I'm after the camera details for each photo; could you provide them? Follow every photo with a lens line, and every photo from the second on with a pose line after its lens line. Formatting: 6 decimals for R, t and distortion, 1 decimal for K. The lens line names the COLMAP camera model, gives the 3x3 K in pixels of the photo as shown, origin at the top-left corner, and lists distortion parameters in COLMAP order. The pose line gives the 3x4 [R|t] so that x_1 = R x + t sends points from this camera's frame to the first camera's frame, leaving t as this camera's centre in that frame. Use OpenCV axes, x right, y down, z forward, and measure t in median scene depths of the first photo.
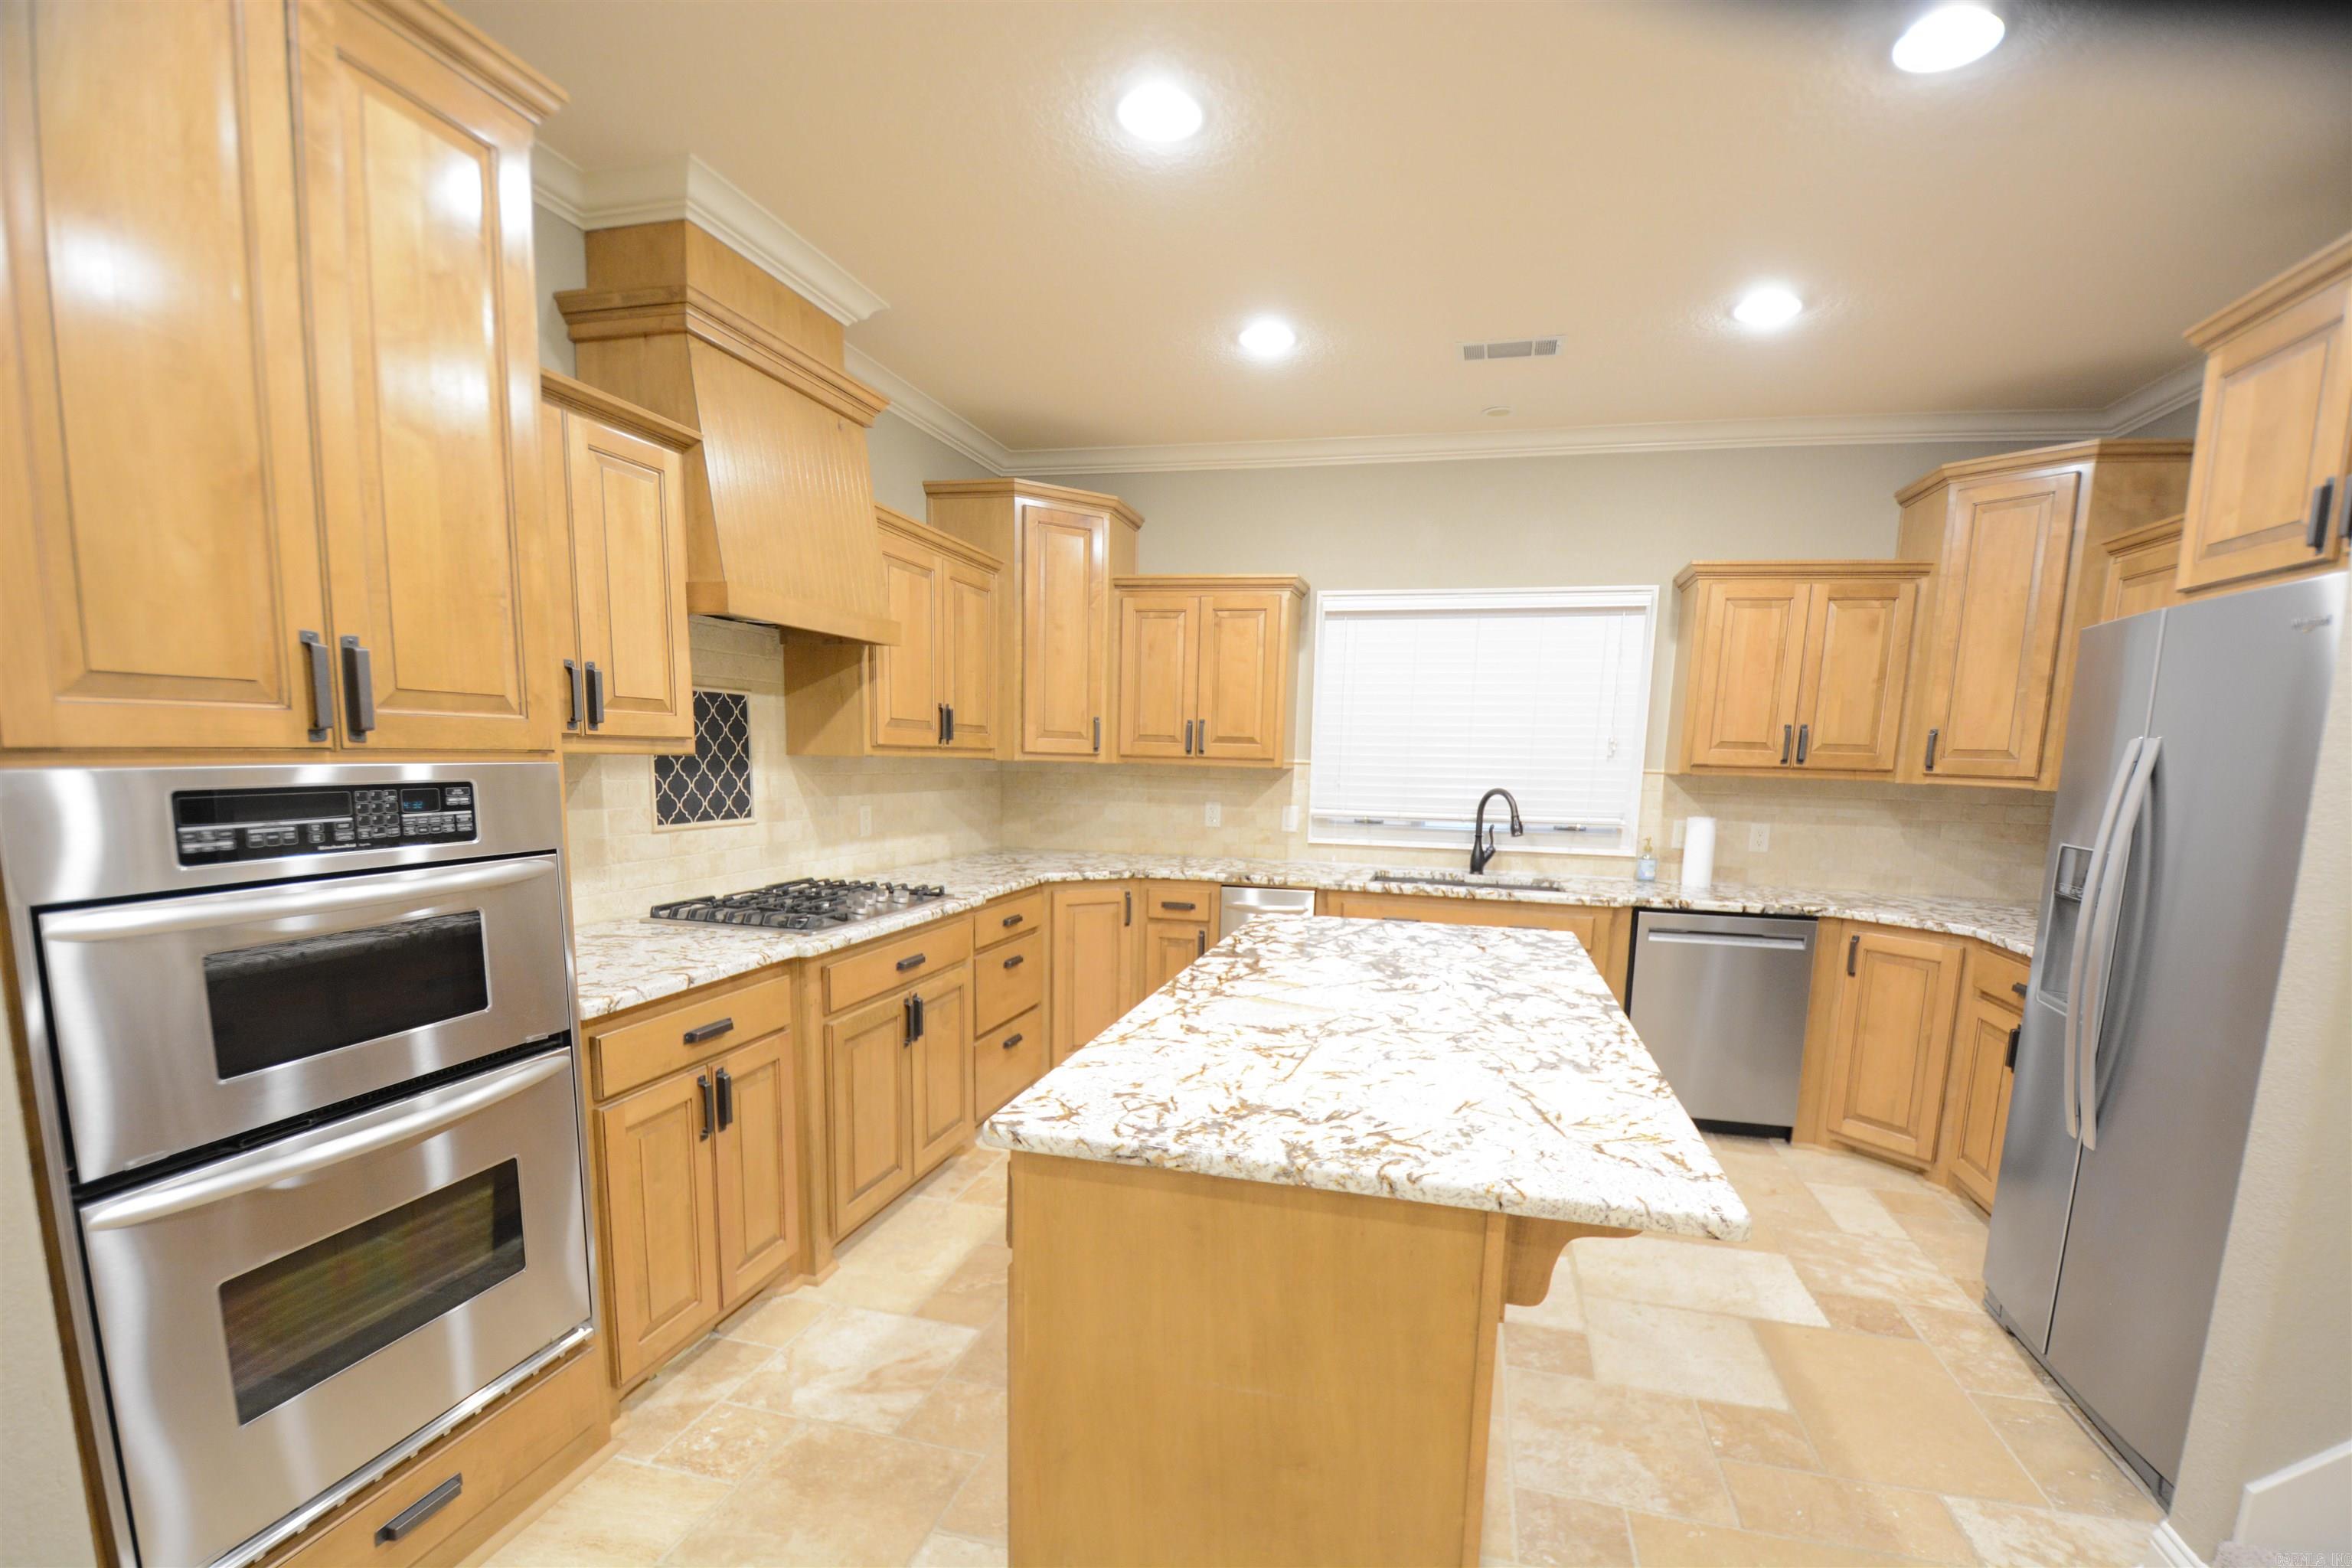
lens RADIAL K [[1030.4, 0, 1204.9], [0, 1030.4, 906.5], [0, 0, 1]] dist [0.018592, -0.022393]
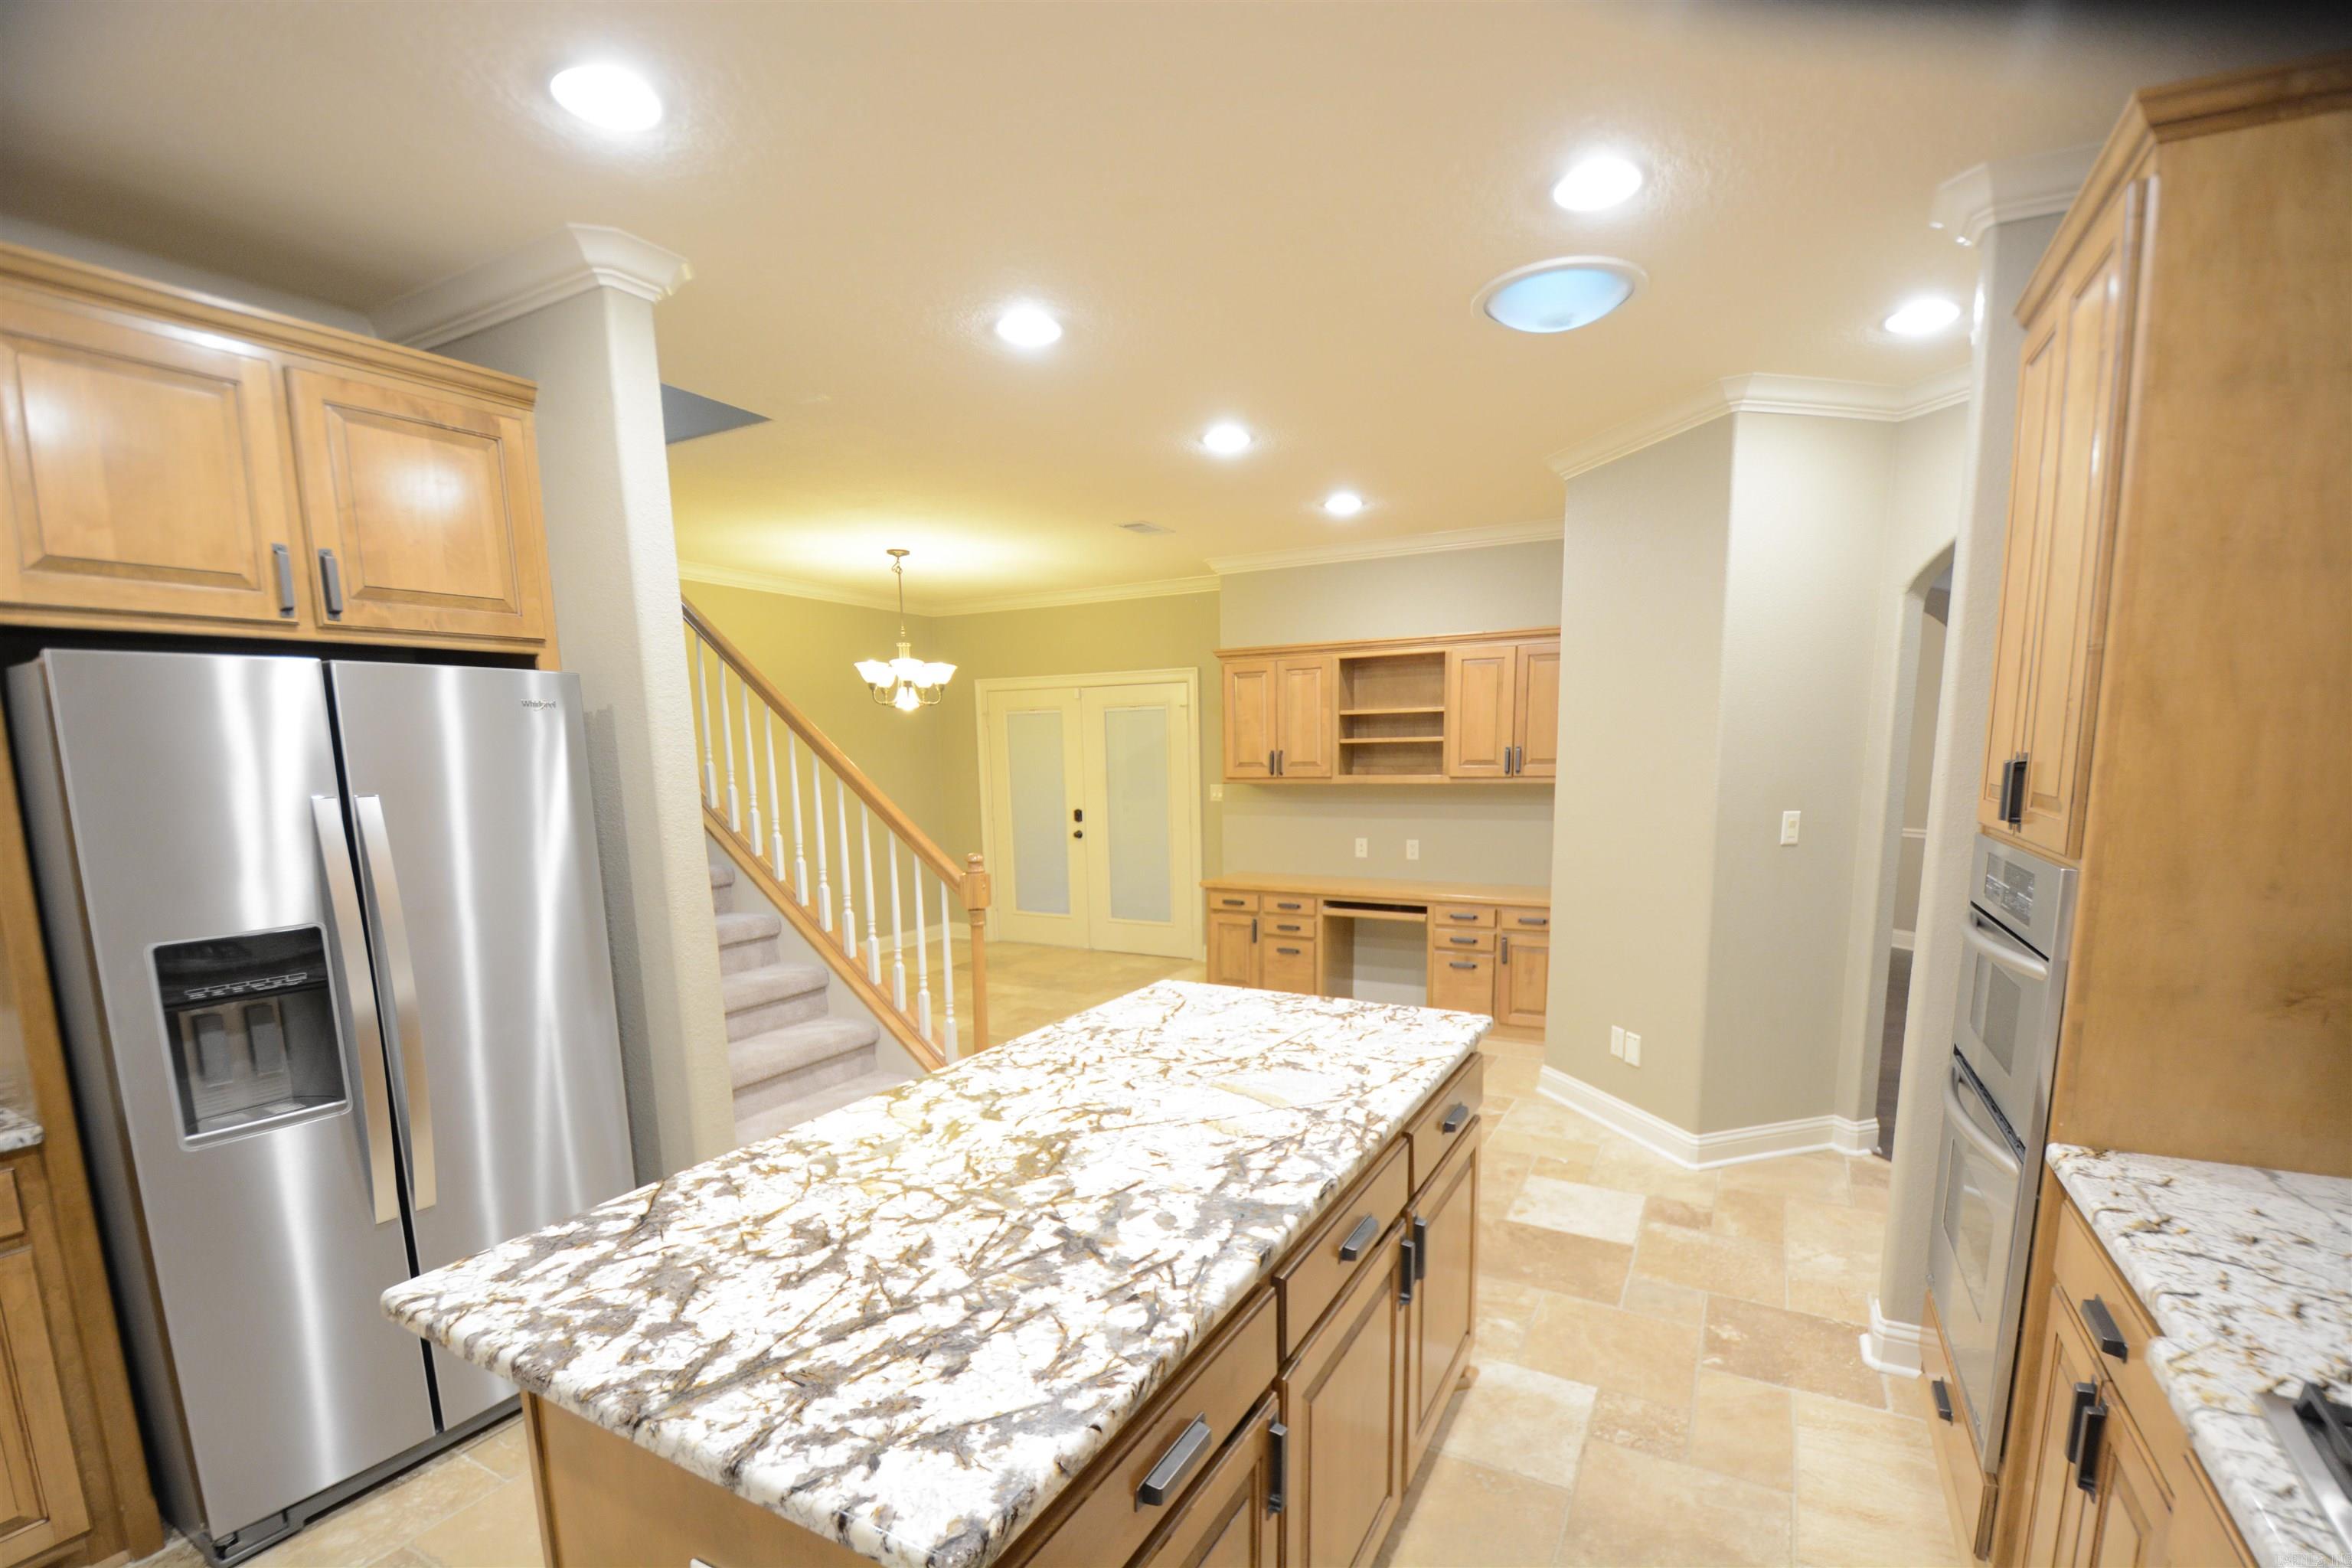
lens RADIAL K [[1030.4, 0, 1205.8], [0, 1030.4, 911.2], [0, 0, 1]] dist [0.018592, -0.022393]
pose [[-0.969526, -0.054064, 0.238948, -0.058879], [0.022130, 0.952032, 0.305198, -0.213737], [-0.243986, 0.301185, -0.921823, 1.090477]]
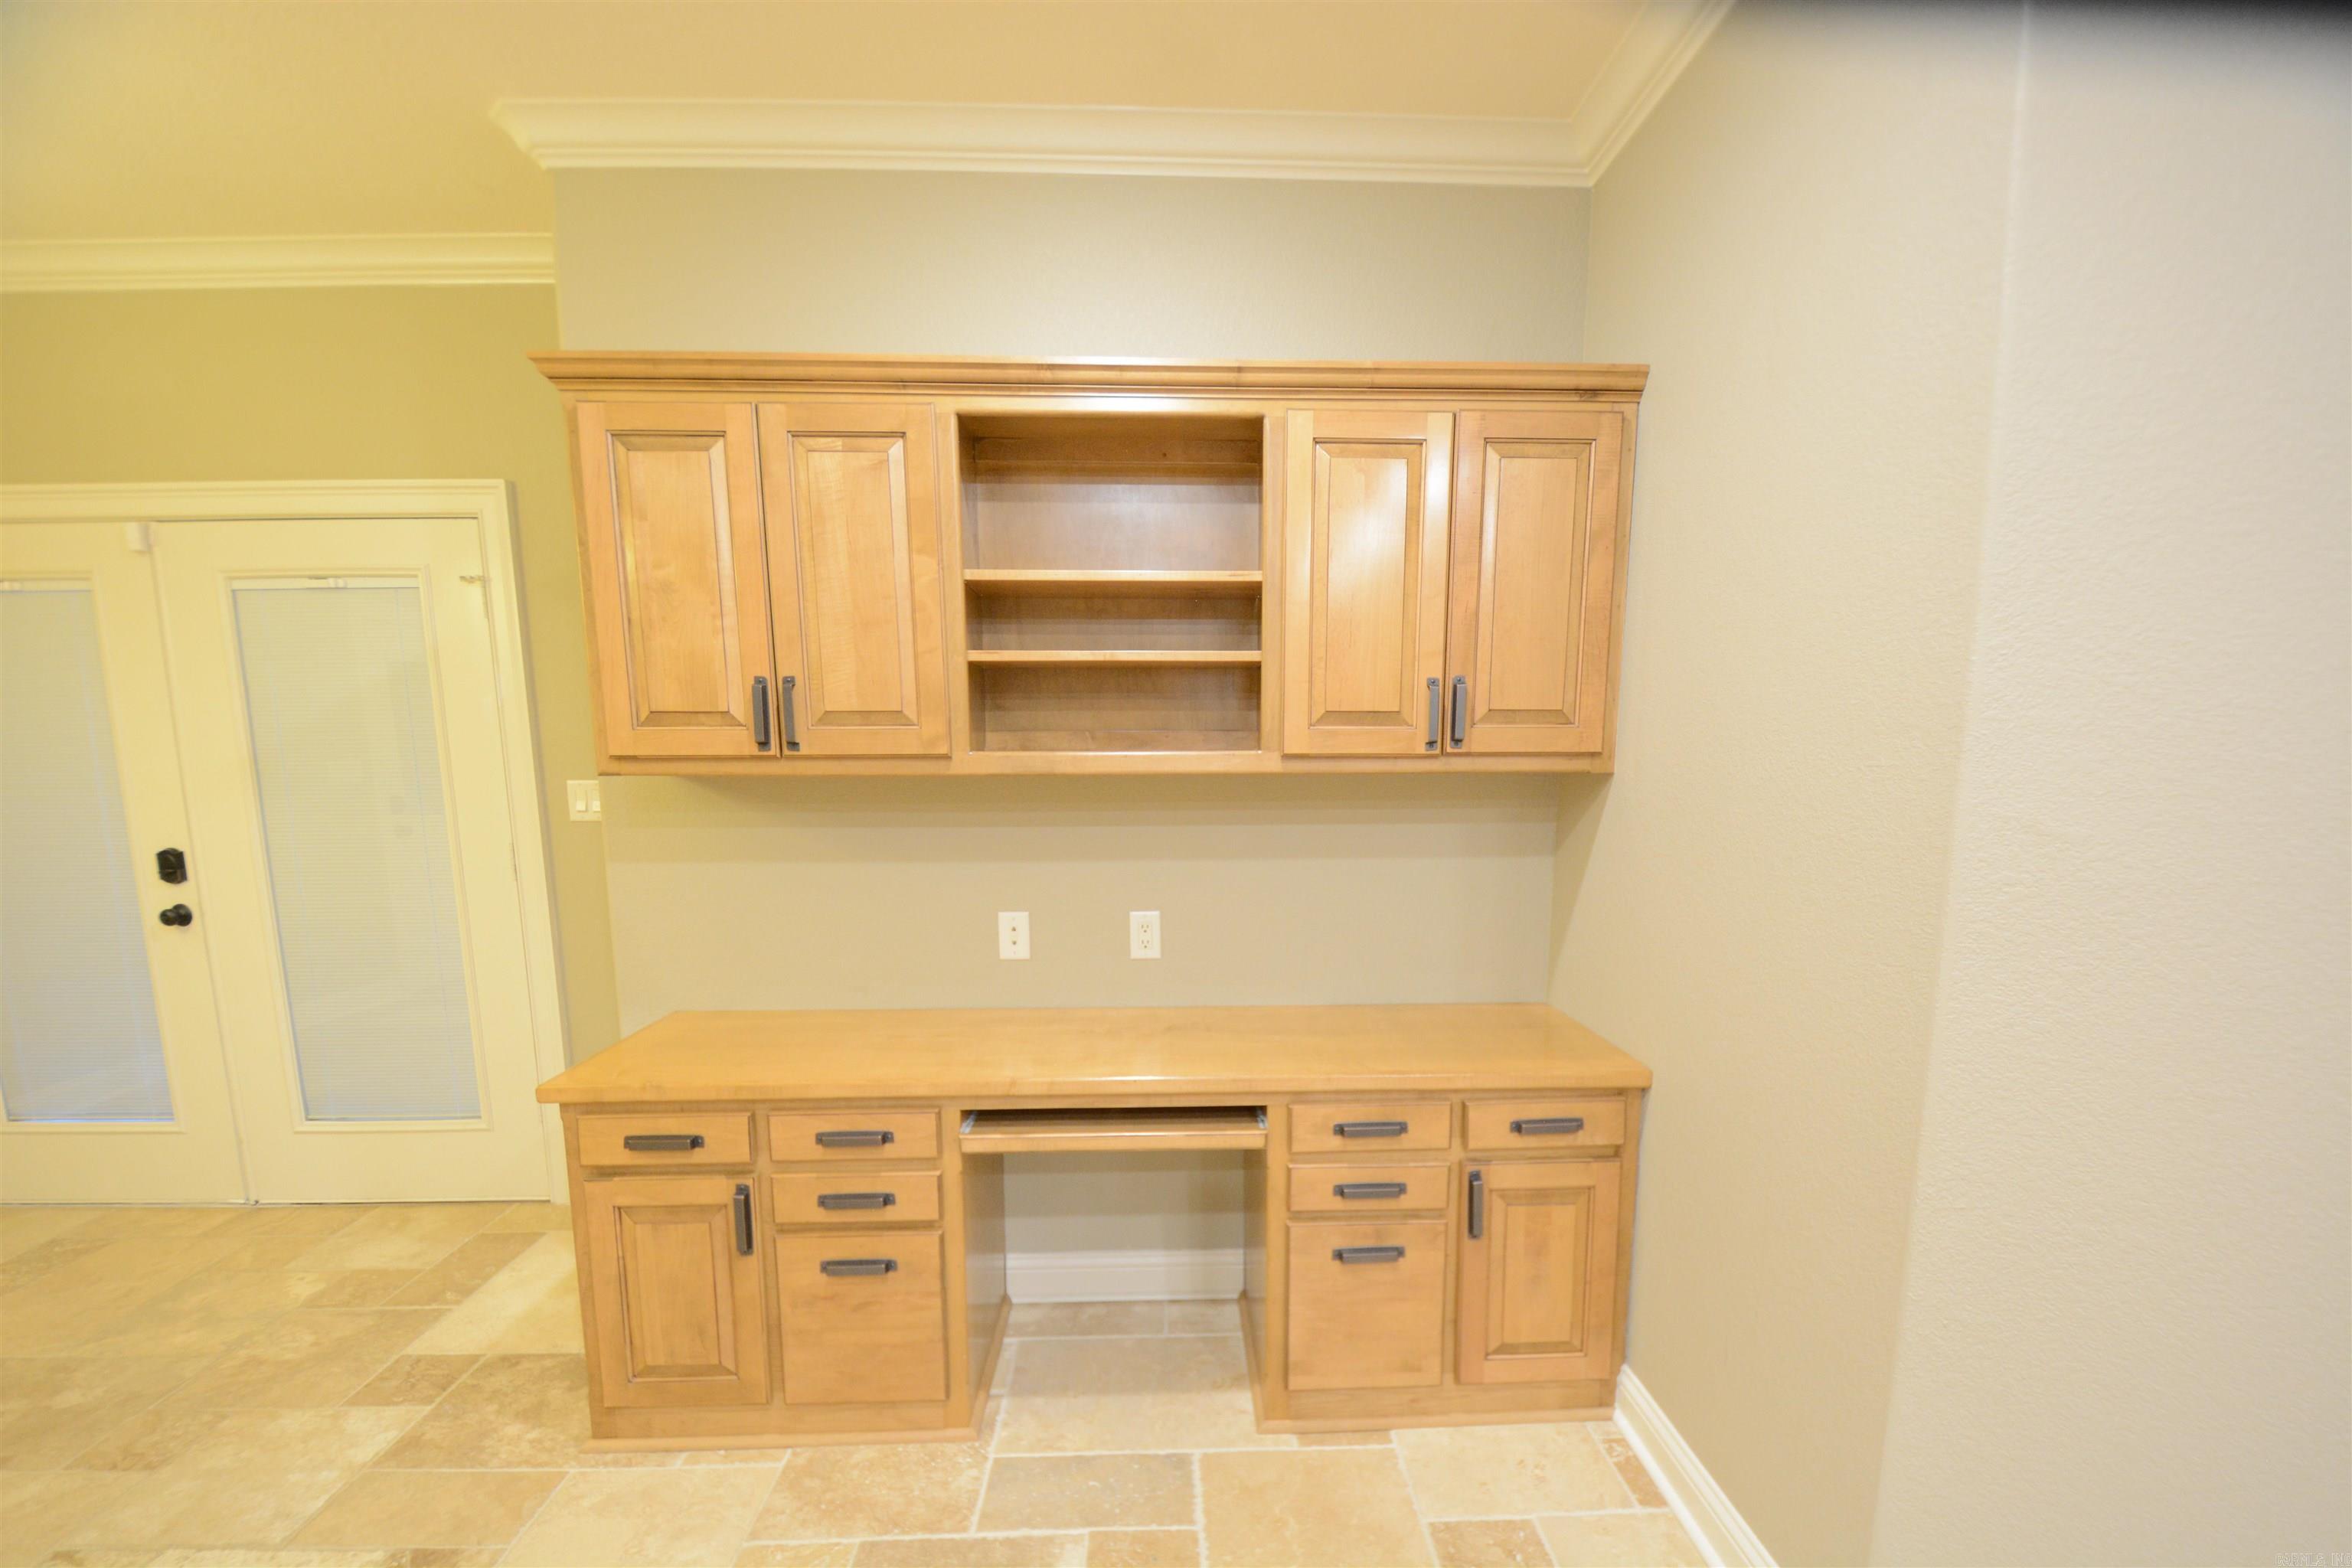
lens RADIAL K [[1030.4, 0, 1214.6], [0, 1030.4, 908.4], [0, 0, 1]] dist [0.018592, -0.022393]
pose [[-0.957408, 0.013845, -0.288406, 0.194576], [-0.072979, 0.954815, 0.288101, 0.006183], [0.279364, 0.296878, -0.913137, -0.006265]]
